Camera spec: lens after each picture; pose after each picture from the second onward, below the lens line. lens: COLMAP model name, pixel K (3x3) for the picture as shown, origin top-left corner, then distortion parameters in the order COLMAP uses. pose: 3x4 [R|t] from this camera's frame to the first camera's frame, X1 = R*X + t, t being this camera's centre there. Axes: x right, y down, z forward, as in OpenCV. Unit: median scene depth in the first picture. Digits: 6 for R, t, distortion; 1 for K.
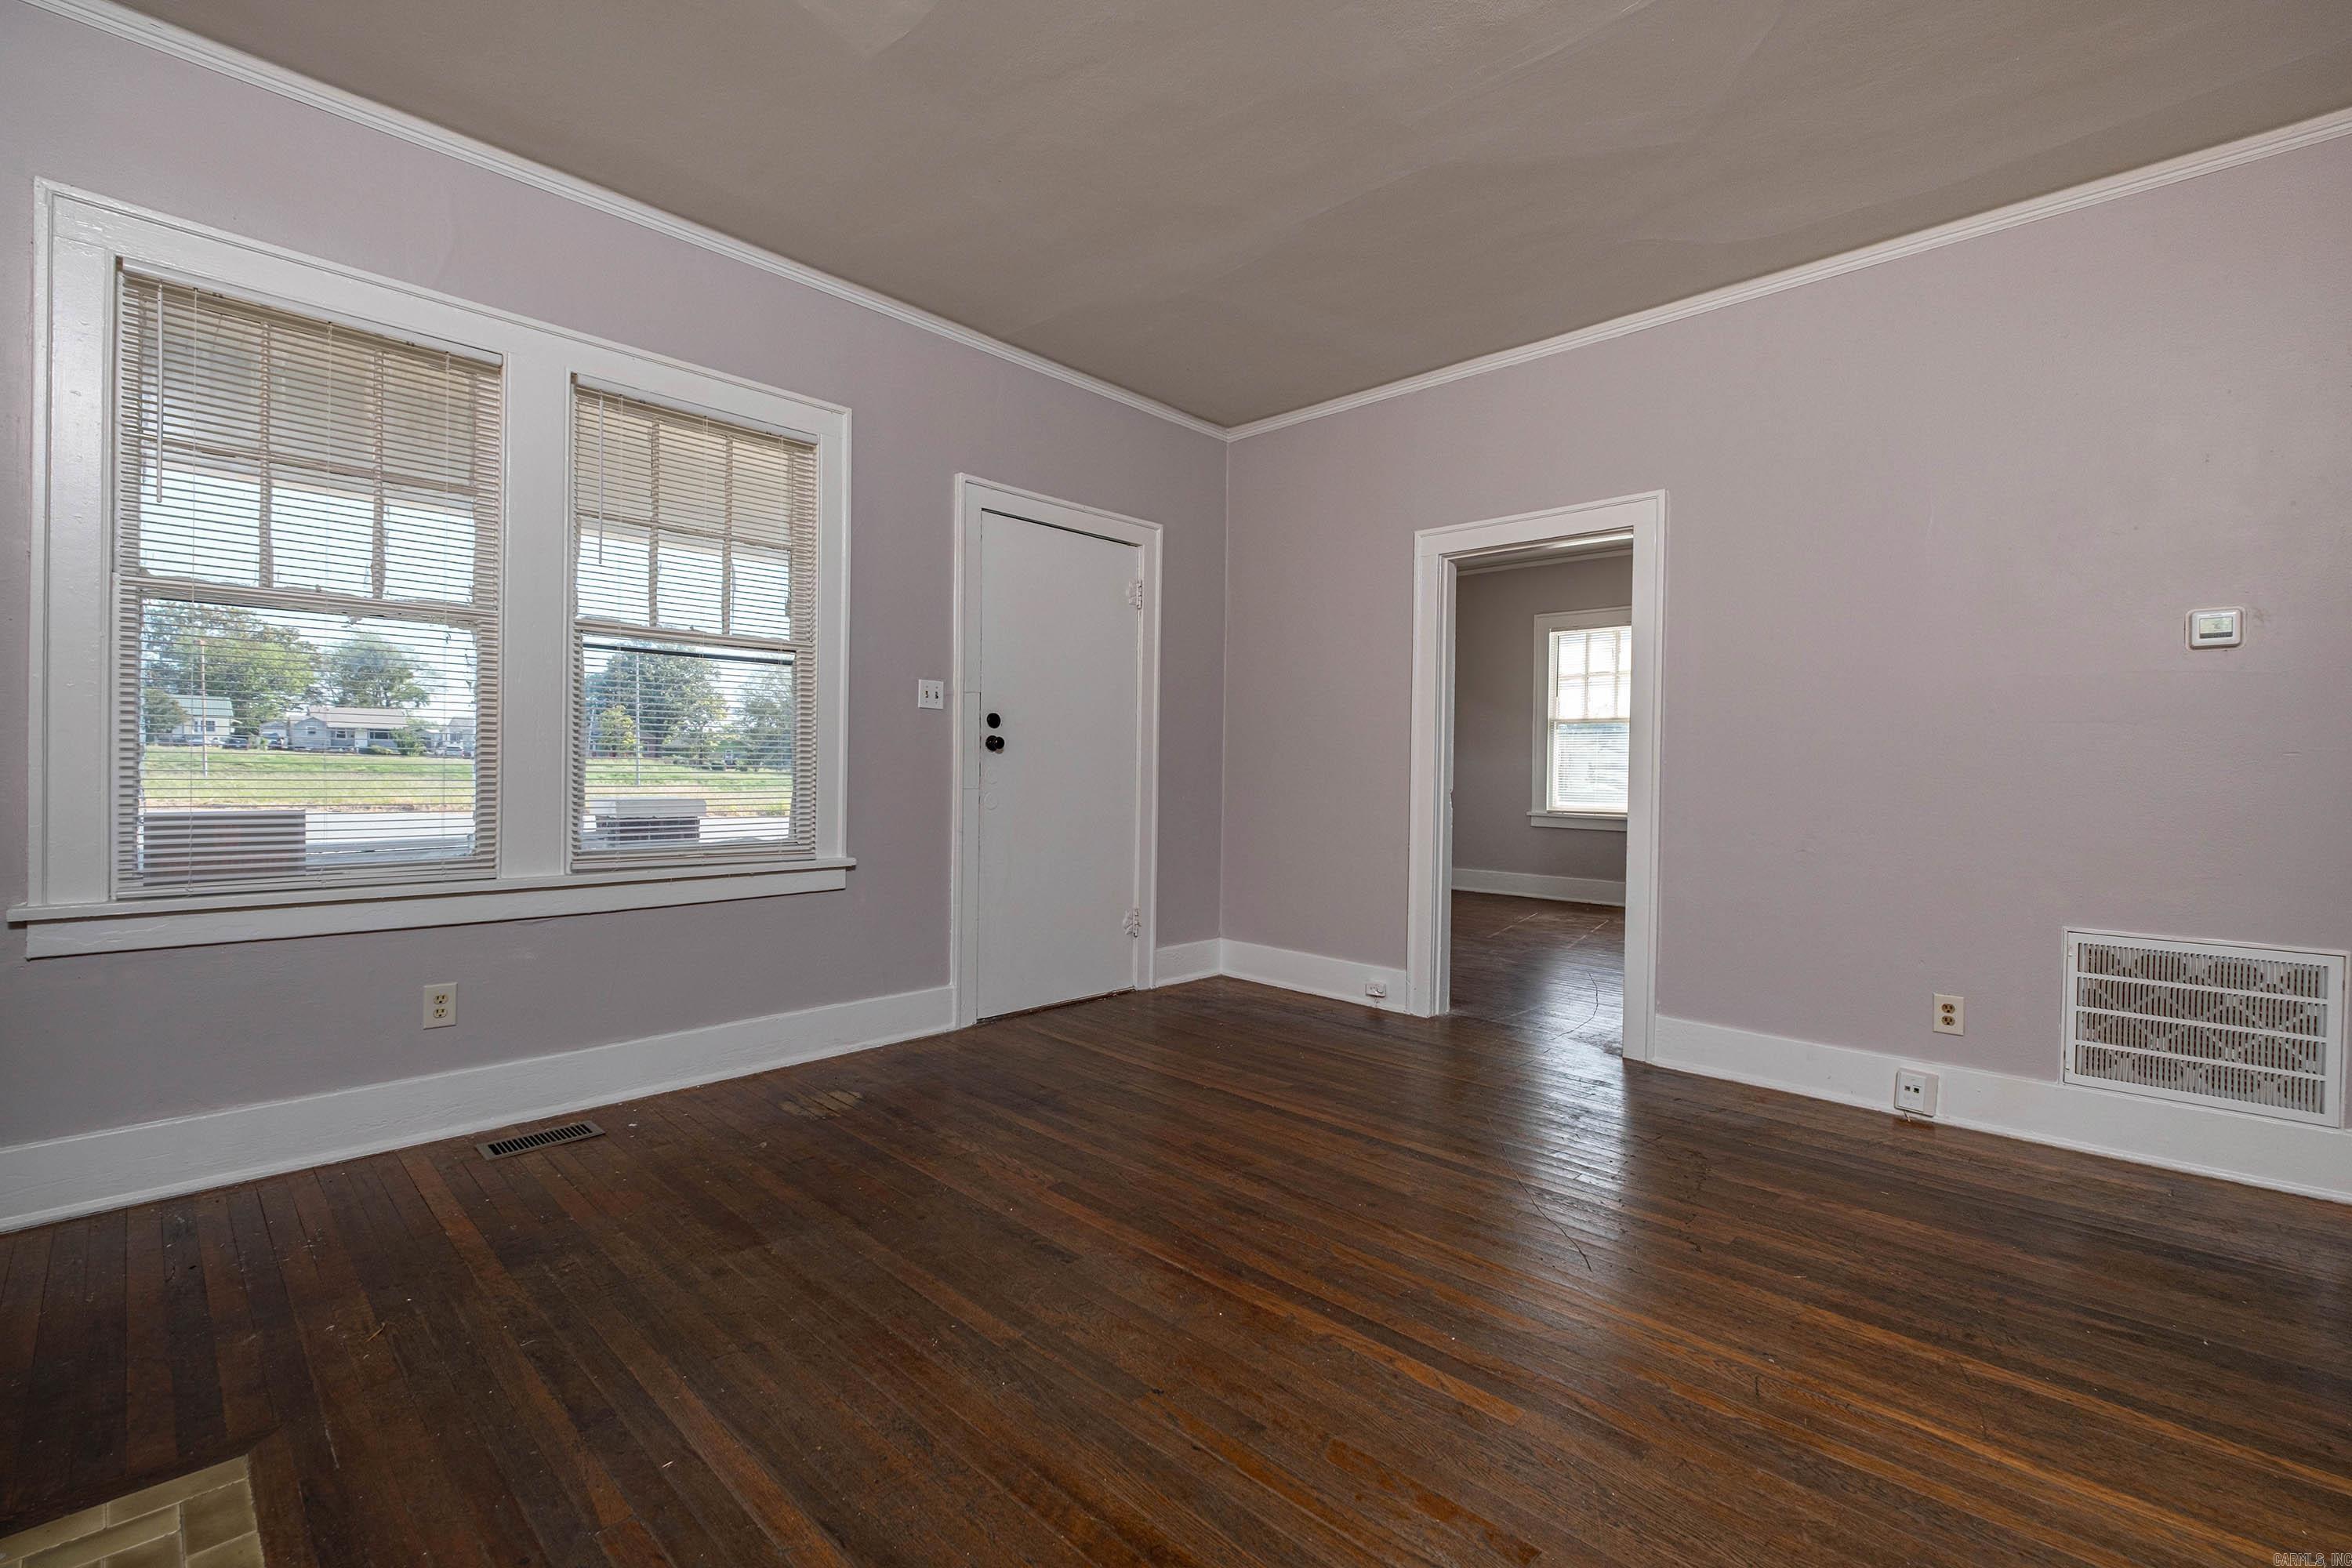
lens RADIAL K [[1022.6, 0, 1194.3], [0, 1022.6, 780.2], [0, 0, 1]] dist [0.020116, -0.013192]
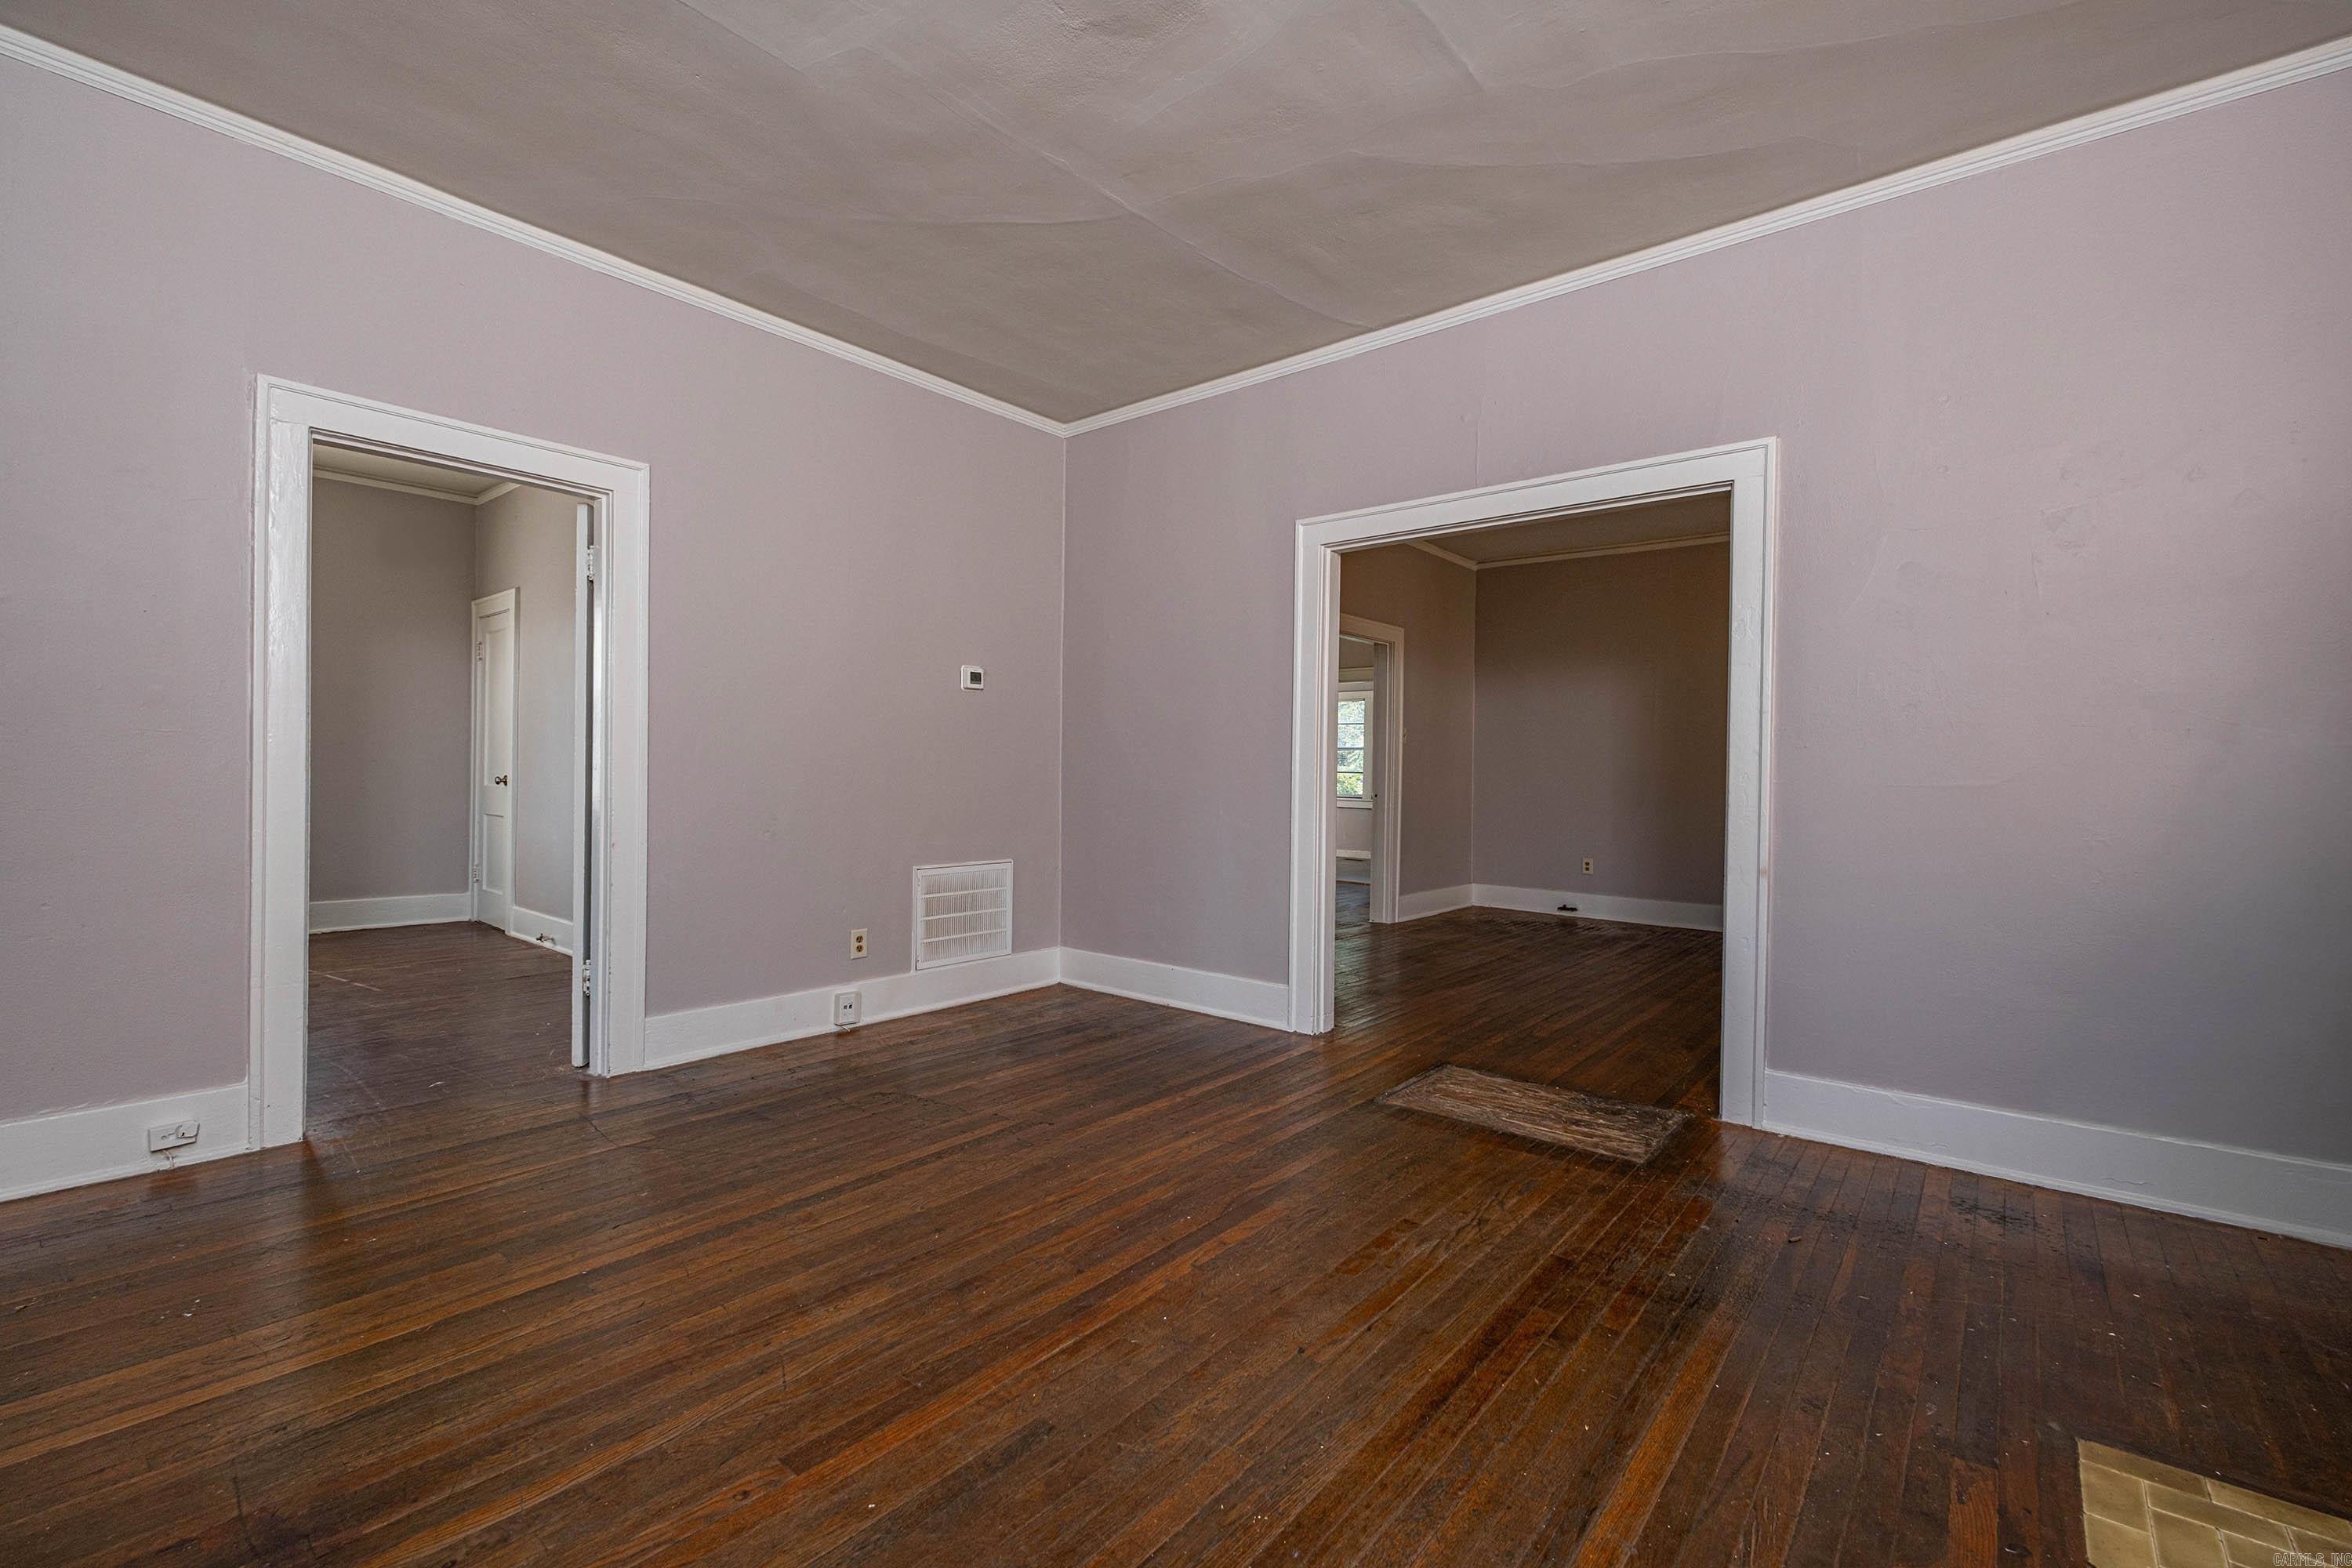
lens RADIAL K [[1022.6, 0, 1194.3], [0, 1022.6, 780.2], [0, 0, 1]] dist [0.020116, -0.013192]
pose [[-0.080047, -0.018094, 0.996627, -0.689995], [-0.001528, 0.999836, 0.018029, -0.005295], [-0.996790, -0.000080, -0.080061, 0.773605]]
